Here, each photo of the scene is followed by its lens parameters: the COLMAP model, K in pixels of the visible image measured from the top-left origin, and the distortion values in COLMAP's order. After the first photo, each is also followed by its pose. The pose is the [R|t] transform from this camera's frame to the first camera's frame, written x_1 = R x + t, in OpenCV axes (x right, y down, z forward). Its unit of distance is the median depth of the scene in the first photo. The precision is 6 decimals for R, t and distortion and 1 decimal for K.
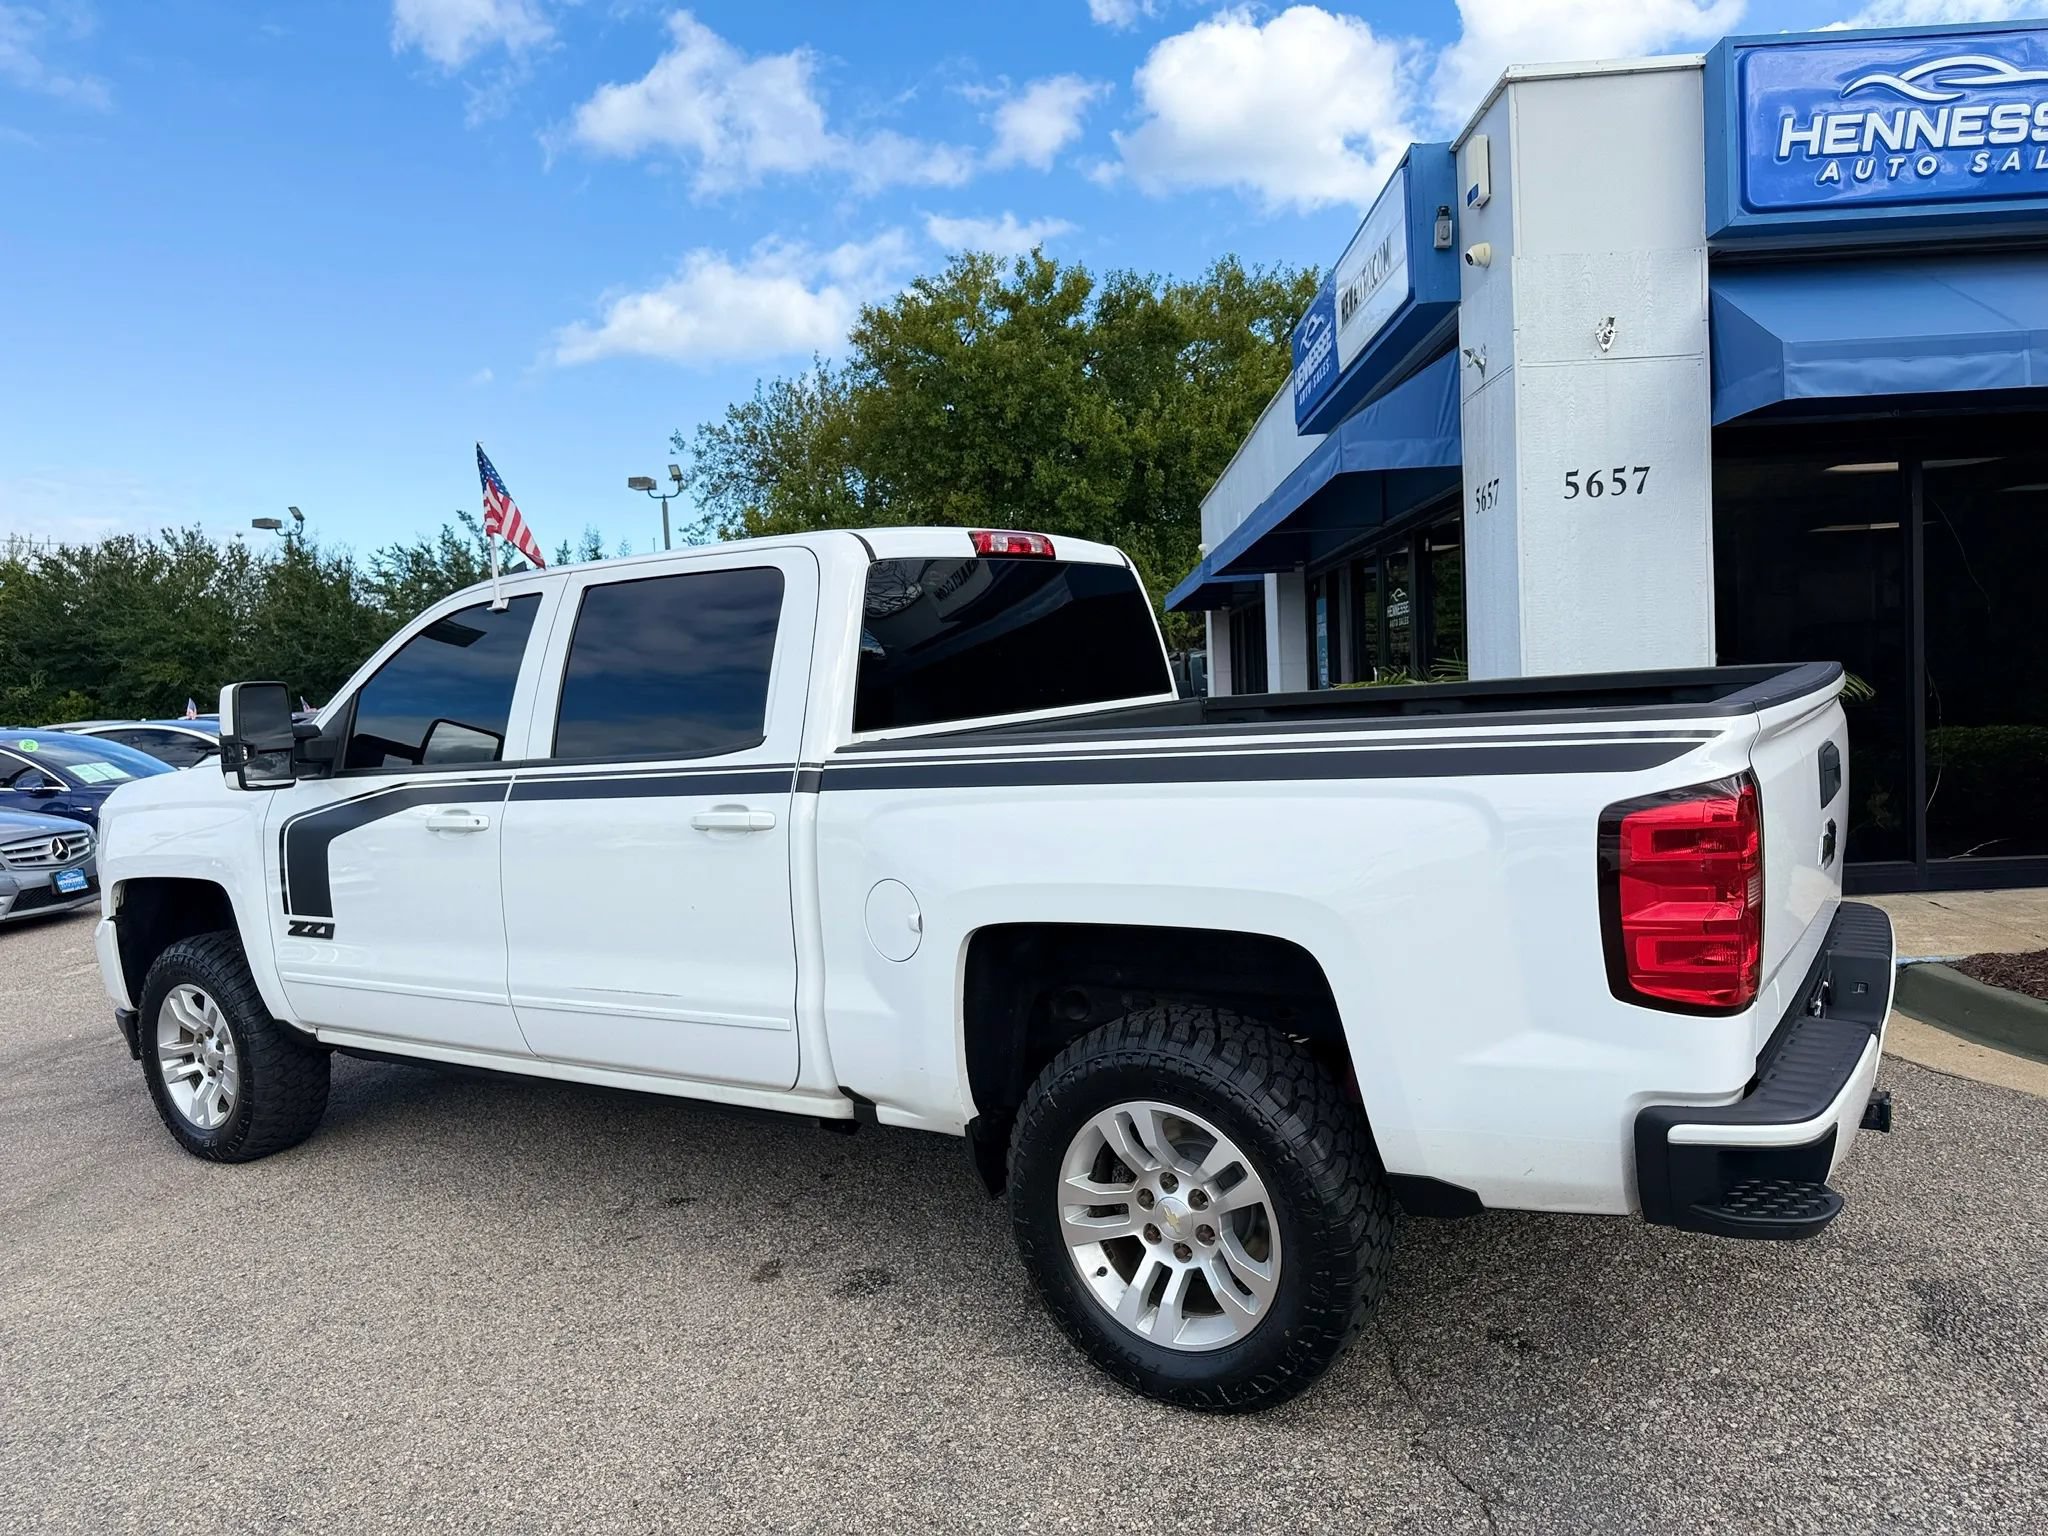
lens RADIAL K [[1450.5, 0, 1035.3], [0, 1450.5, 782.9], [0, 0, 1]] dist [0.029430, -0.031817]
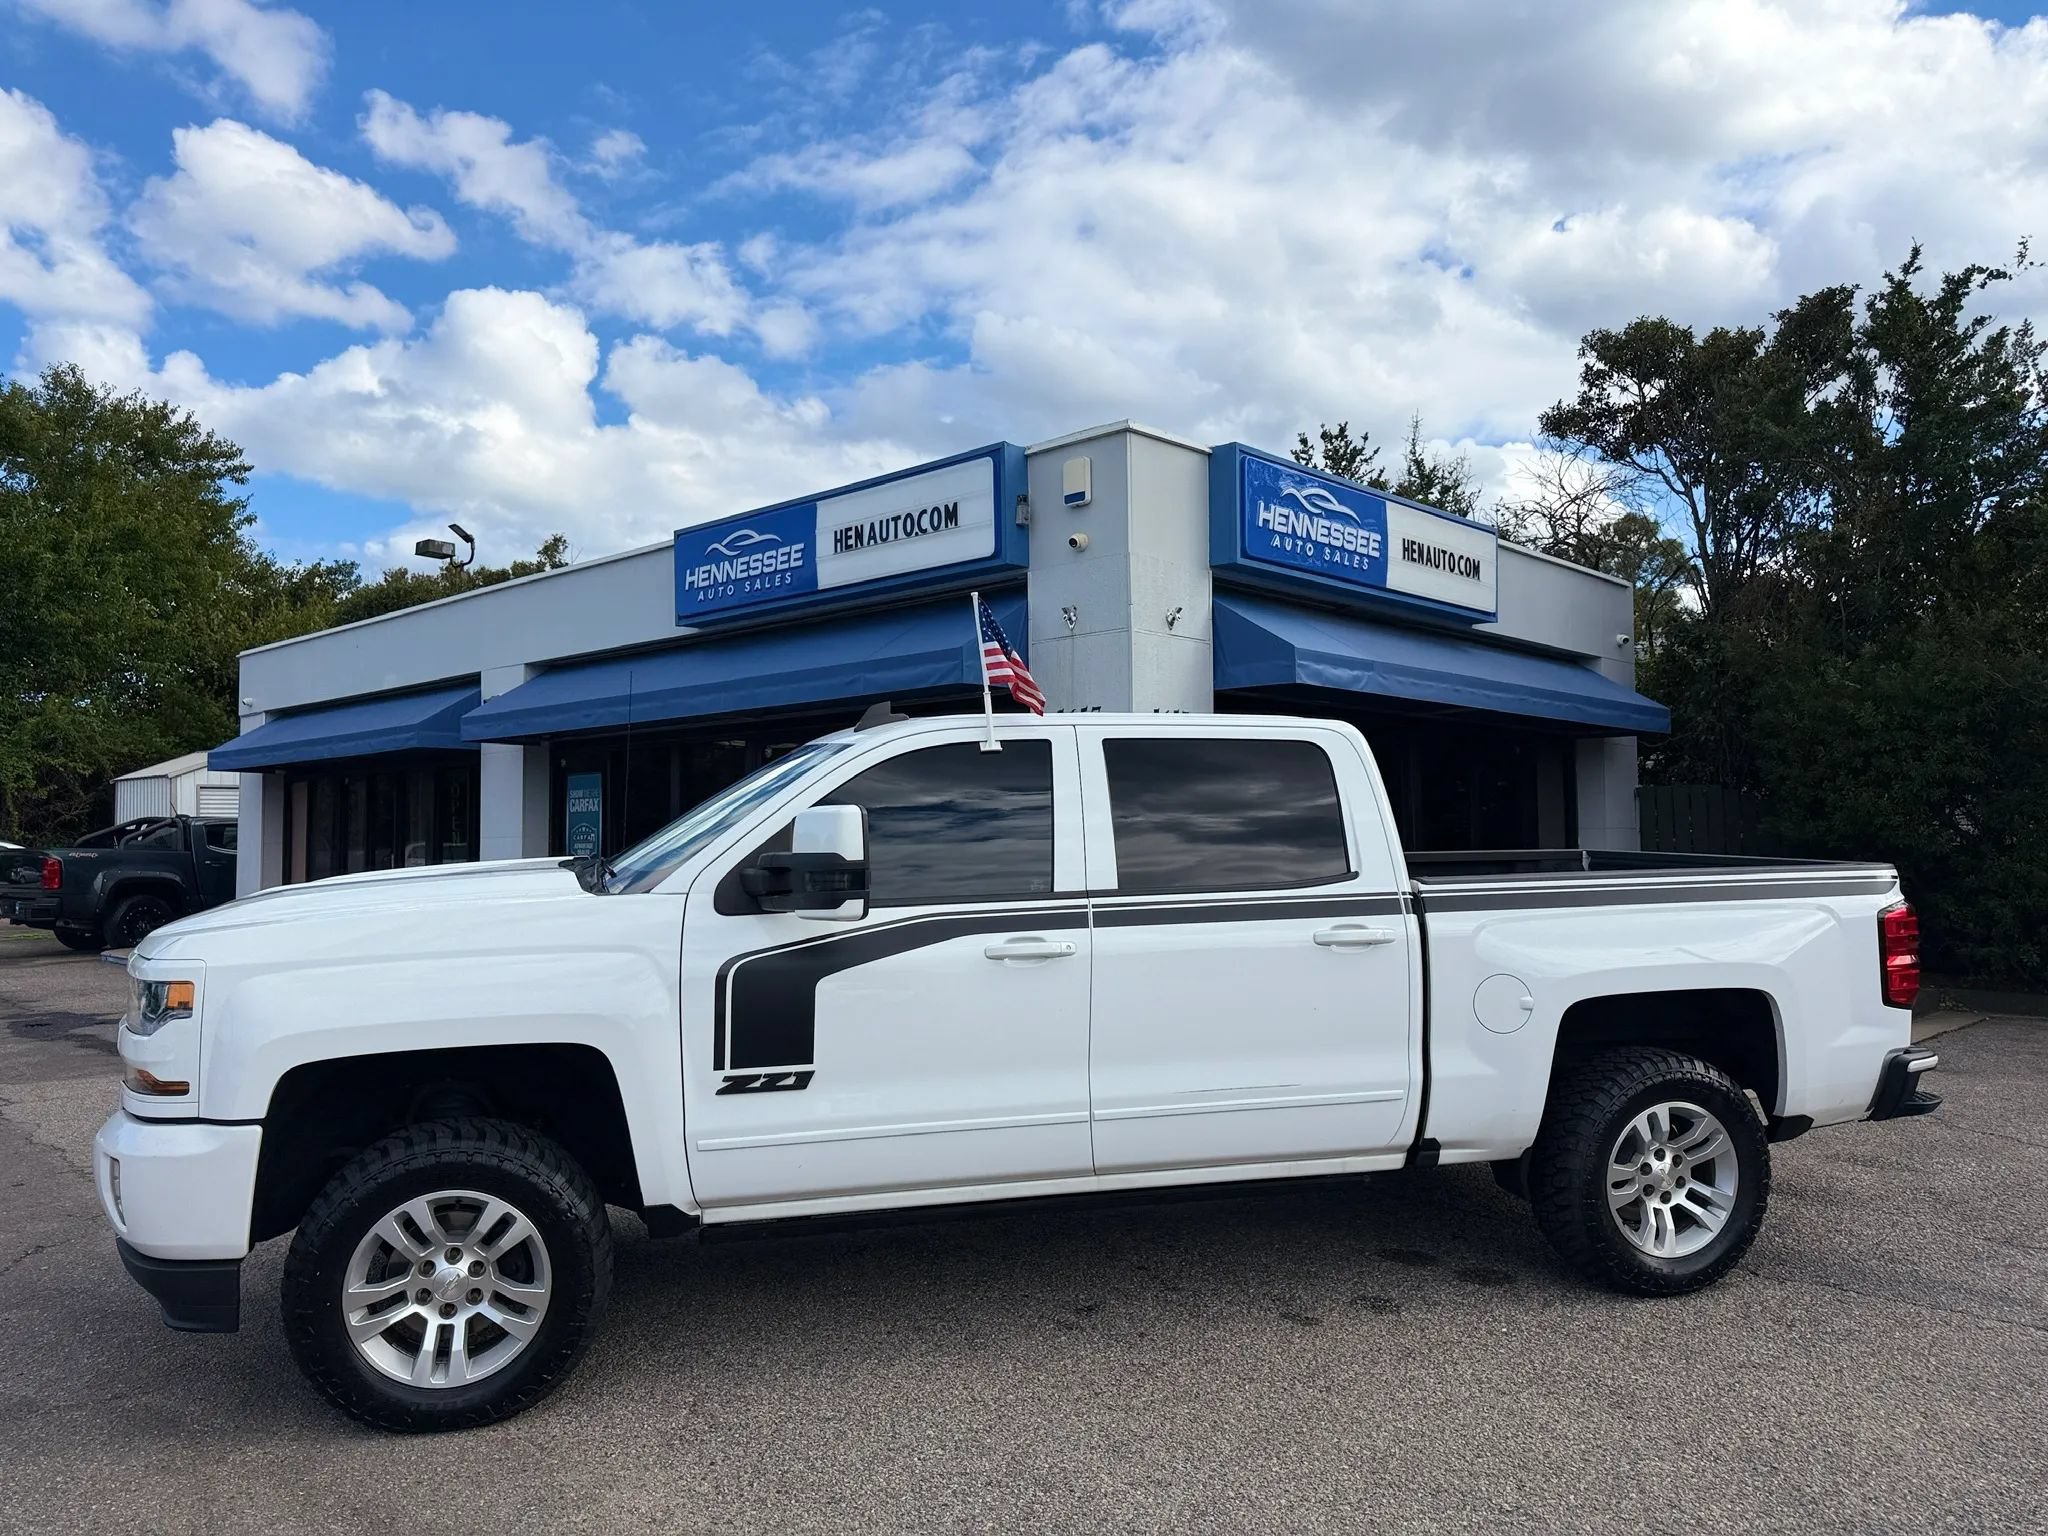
lens RADIAL K [[1450.5, 0, 1031.6], [0, 1450.5, 797.5], [0, 0, 1]] dist [0.029430, -0.031817]
pose [[0.661875, 0.066878, 0.746625, -0.784019], [0.024348, 0.993569, -0.110582, 0.019596], [-0.749218, 0.091370, 0.655990, 0.199302]]
